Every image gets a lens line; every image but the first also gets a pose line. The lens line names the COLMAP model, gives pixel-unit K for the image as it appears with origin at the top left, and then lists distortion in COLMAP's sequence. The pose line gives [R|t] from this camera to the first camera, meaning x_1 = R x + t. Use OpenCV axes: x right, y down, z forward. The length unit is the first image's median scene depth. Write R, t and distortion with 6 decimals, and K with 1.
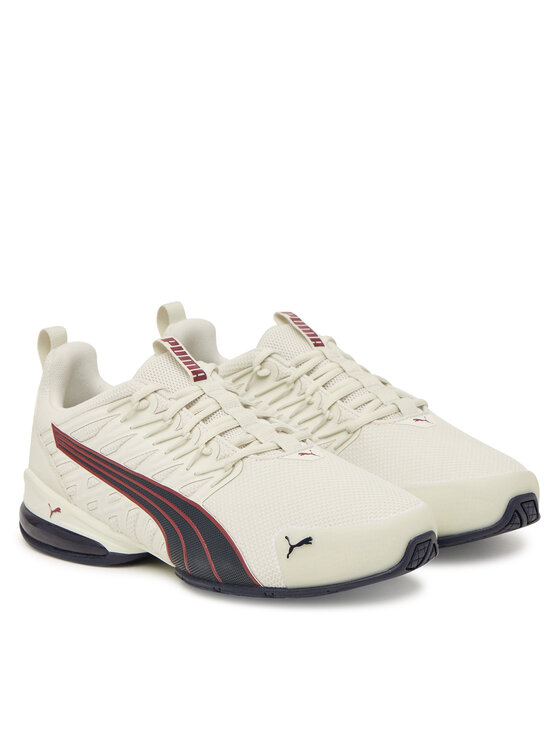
lens RADIAL K [[2128.3, 0, 279.1], [0, 2128.3, 372.1], [0, 0, 1]] dist [0.171673, 0.000000]
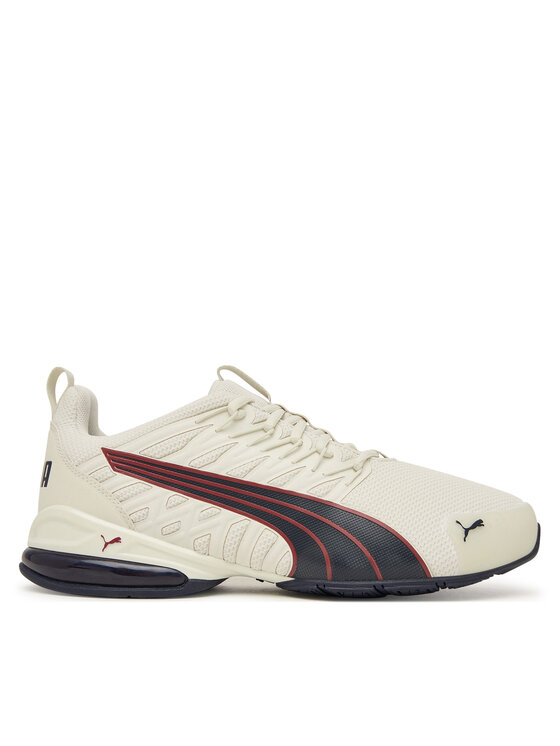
lens RADIAL K [[901.6, 0, 280.7], [0, 901.6, 375.4], [0, 0, 1]] dist [-0.015301, 0.000000]
pose [[0.733872, 0.154384, 0.661512, -0.325802], [0.092983, 0.941834, -0.322960, 0.133252], [-0.672894, 0.298521, 0.676830, 0.708242]]
